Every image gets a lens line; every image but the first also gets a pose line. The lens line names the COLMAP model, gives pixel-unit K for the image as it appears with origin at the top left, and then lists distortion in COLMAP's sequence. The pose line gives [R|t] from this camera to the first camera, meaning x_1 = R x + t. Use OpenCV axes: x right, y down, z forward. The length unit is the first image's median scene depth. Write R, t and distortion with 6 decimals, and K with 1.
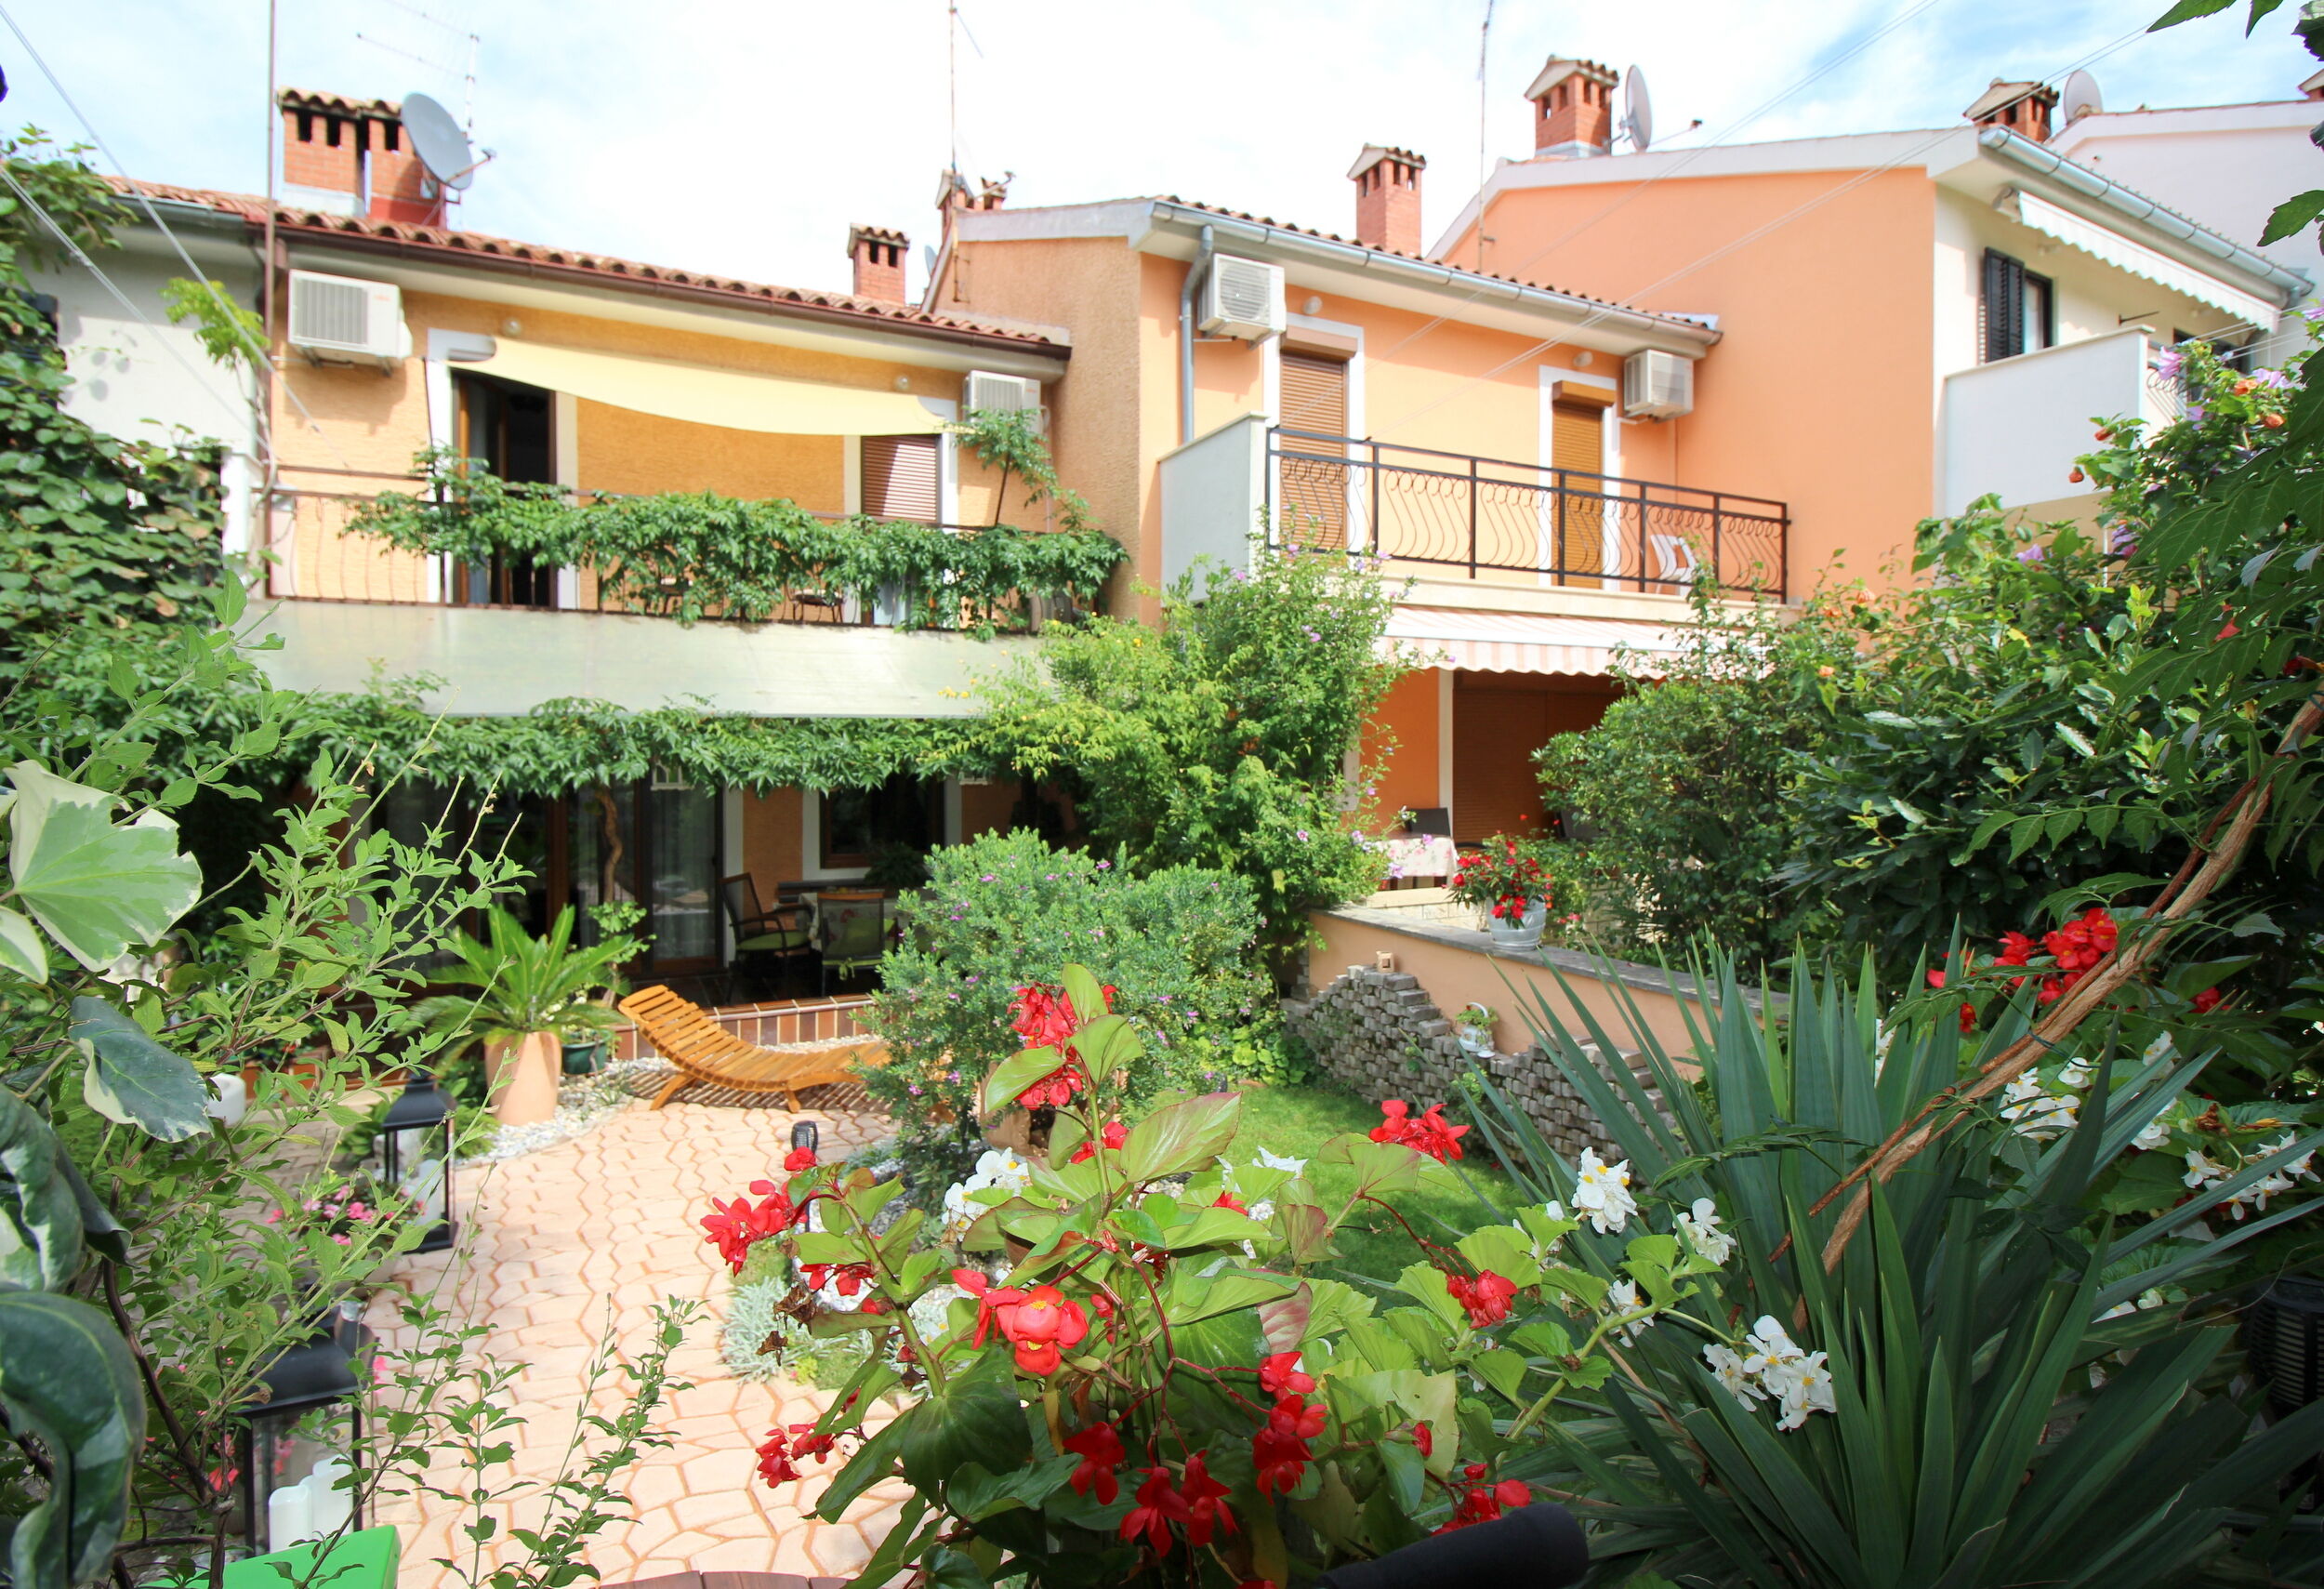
lens RADIAL K [[1126.5, 0, 1147.1], [0, 1126.5, 794.1], [0, 0, 1]] dist [-0.013538, -0.004516]
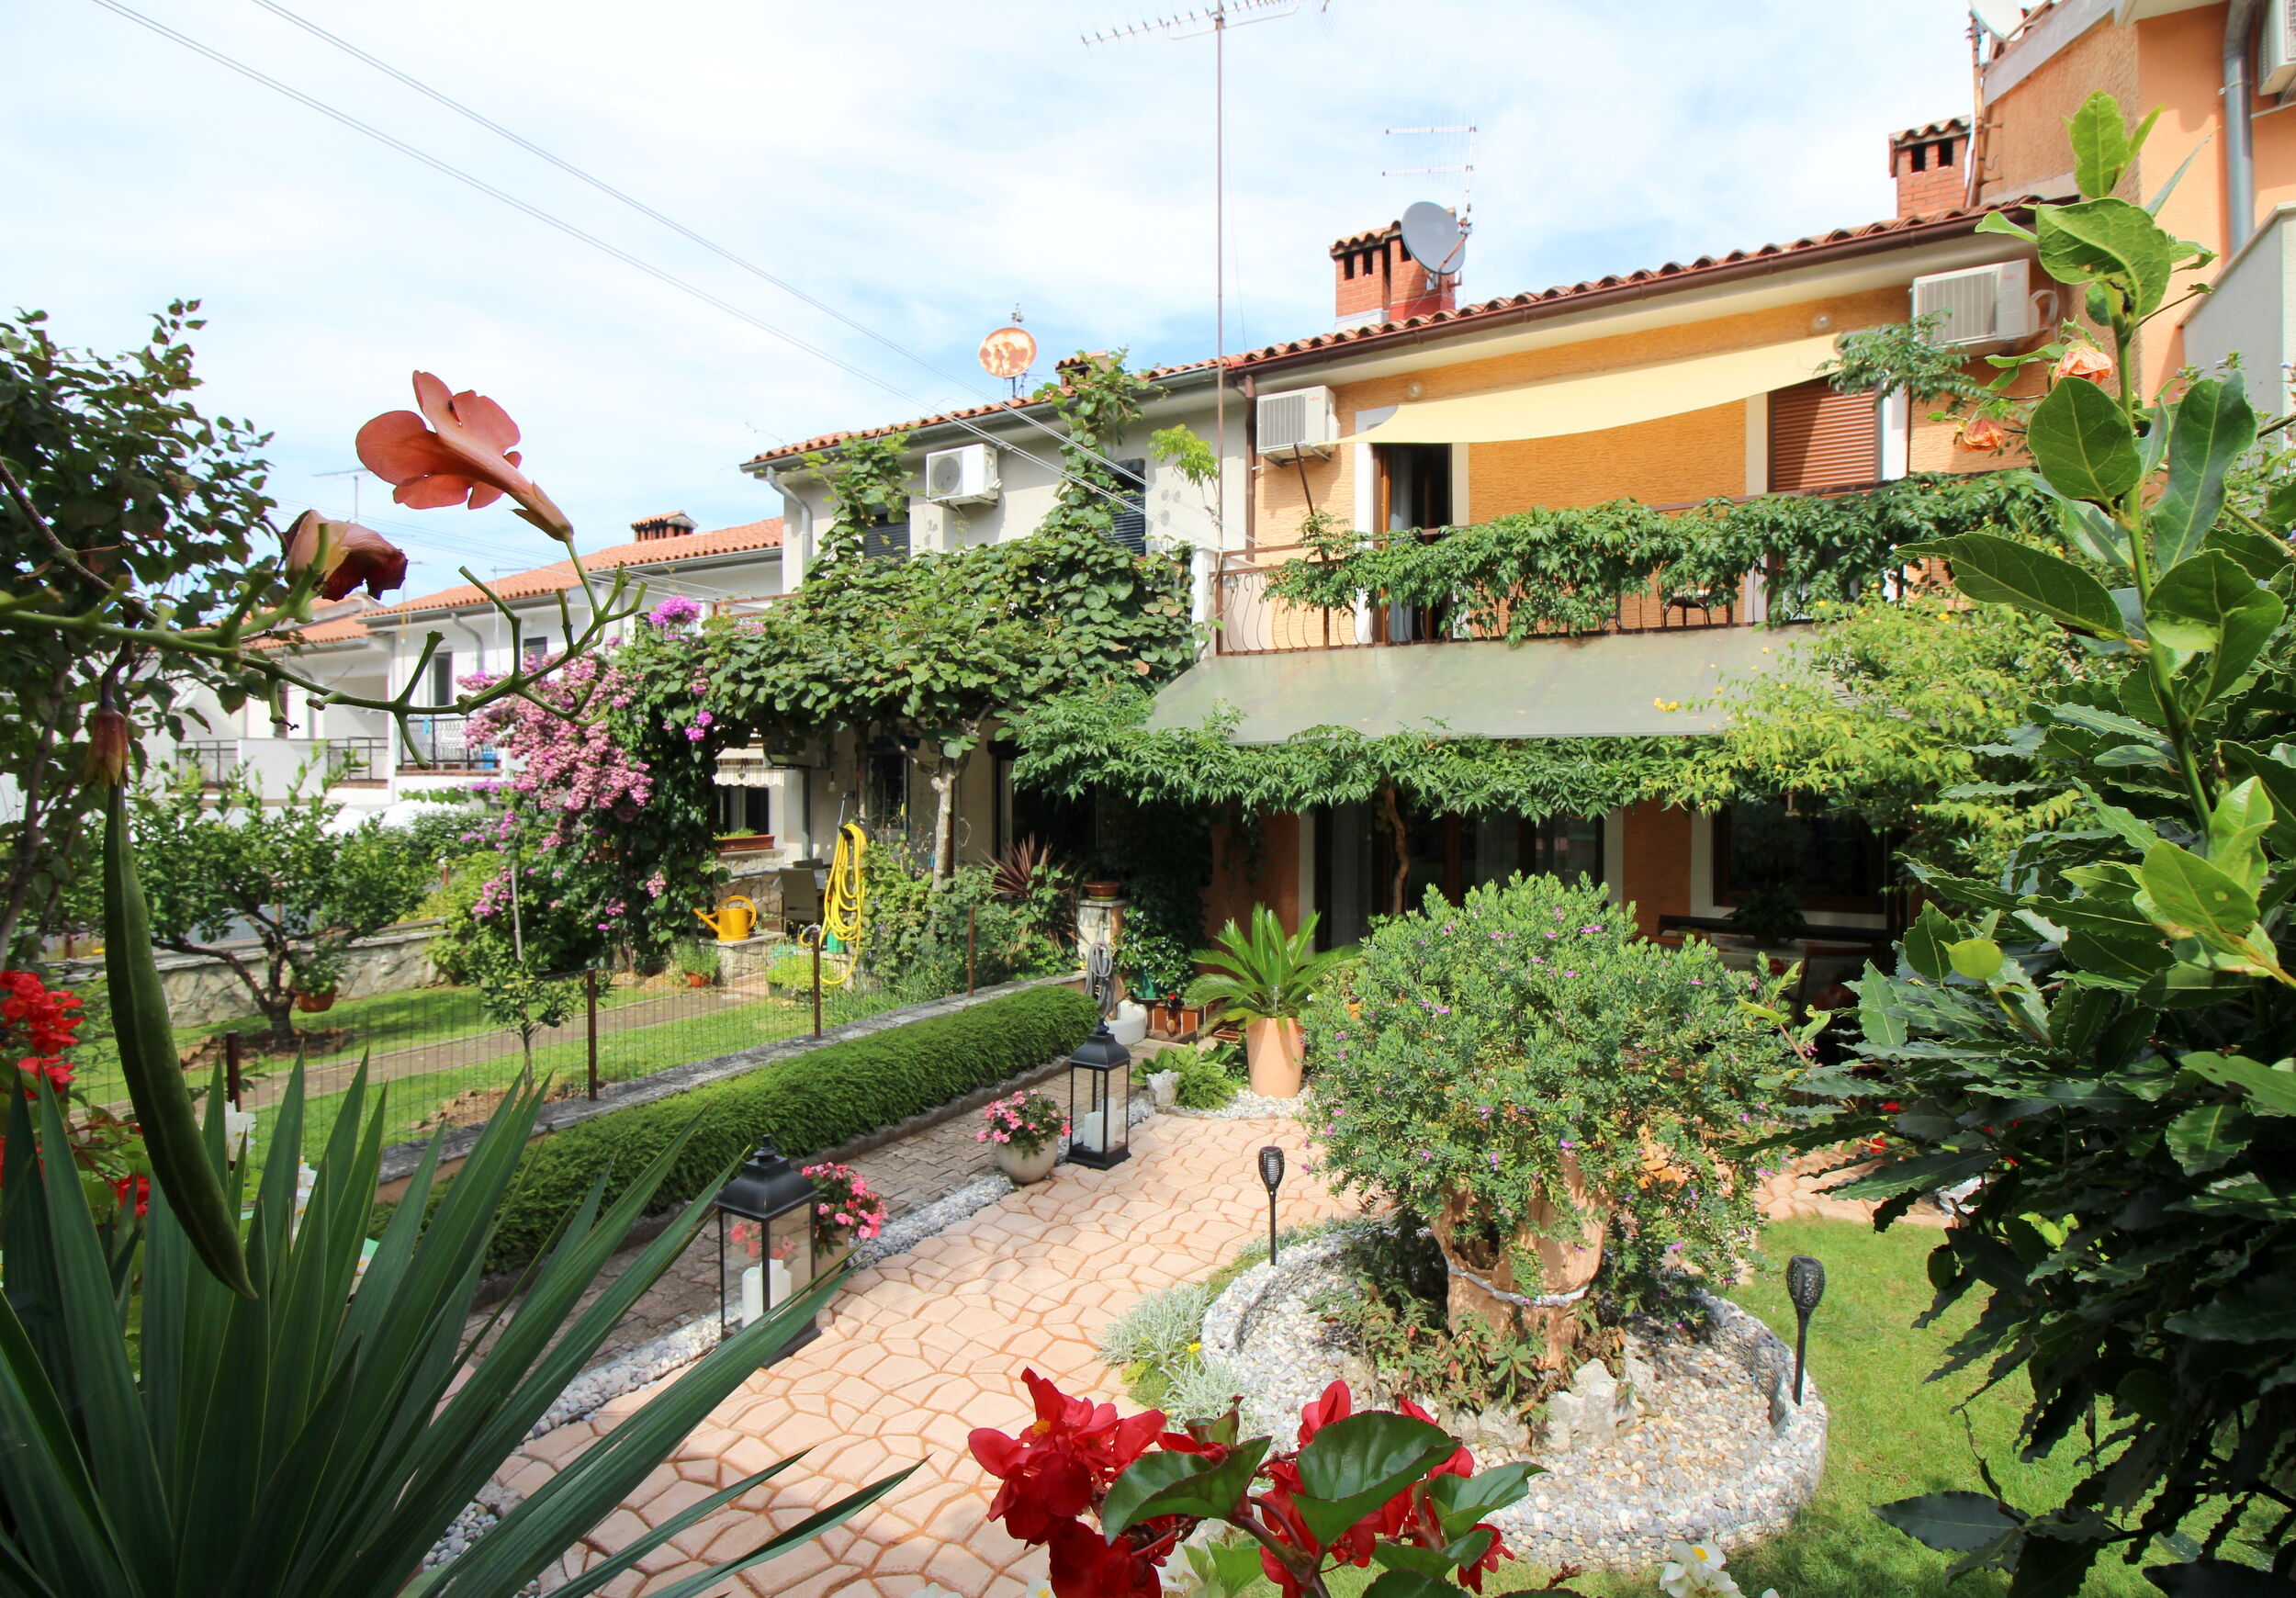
lens RADIAL K [[1137.2, 0, 1151.9], [0, 1137.2, 786.0], [0, 0, 1]] dist [-0.014903, -0.002608]
pose [[0.550392, 0.012928, -0.834806, 0.231823], [-0.029704, 0.999550, -0.004104, -0.011800], [0.834378, 0.027056, 0.550529, 0.167332]]
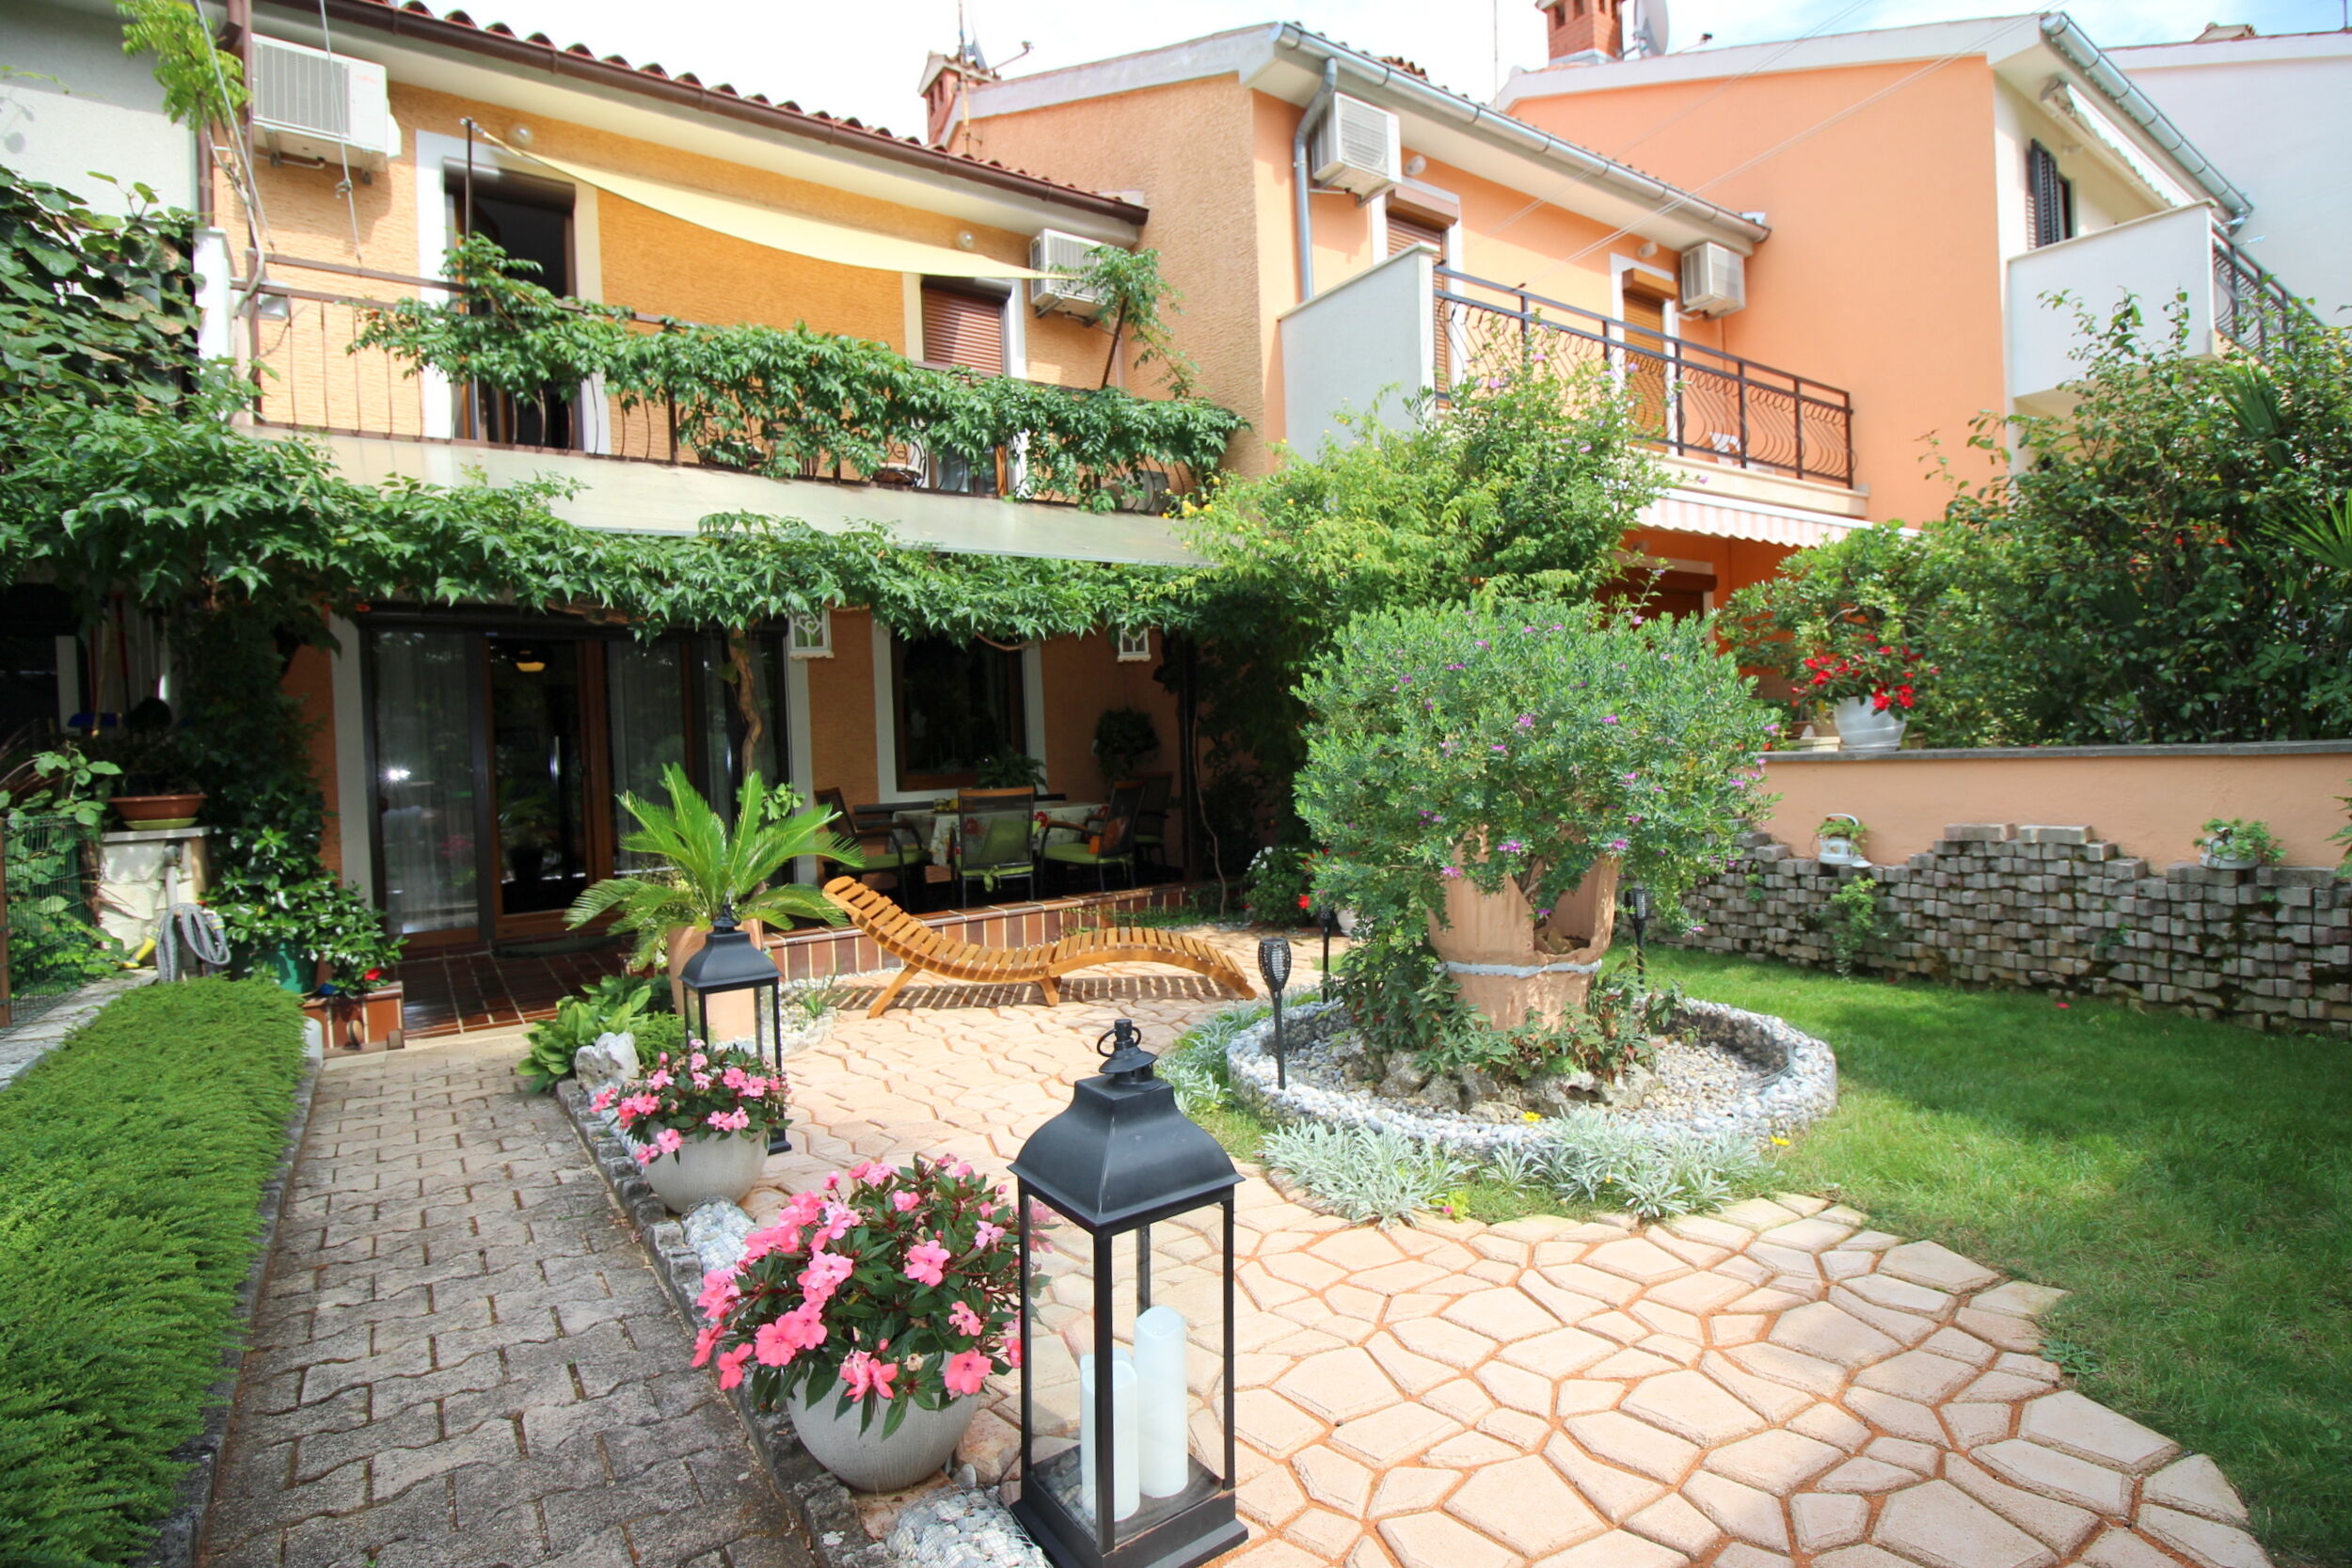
lens RADIAL K [[1136.0, 0, 1188.5], [0, 1136.0, 793.4], [0, 0, 1]] dist [-0.017769, -0.003421]
pose [[0.986043, -0.046300, 0.159925, -0.234478], [0.047257, 0.998880, -0.002185, 0.091276], [-0.159645, 0.009712, 0.987127, 0.108847]]
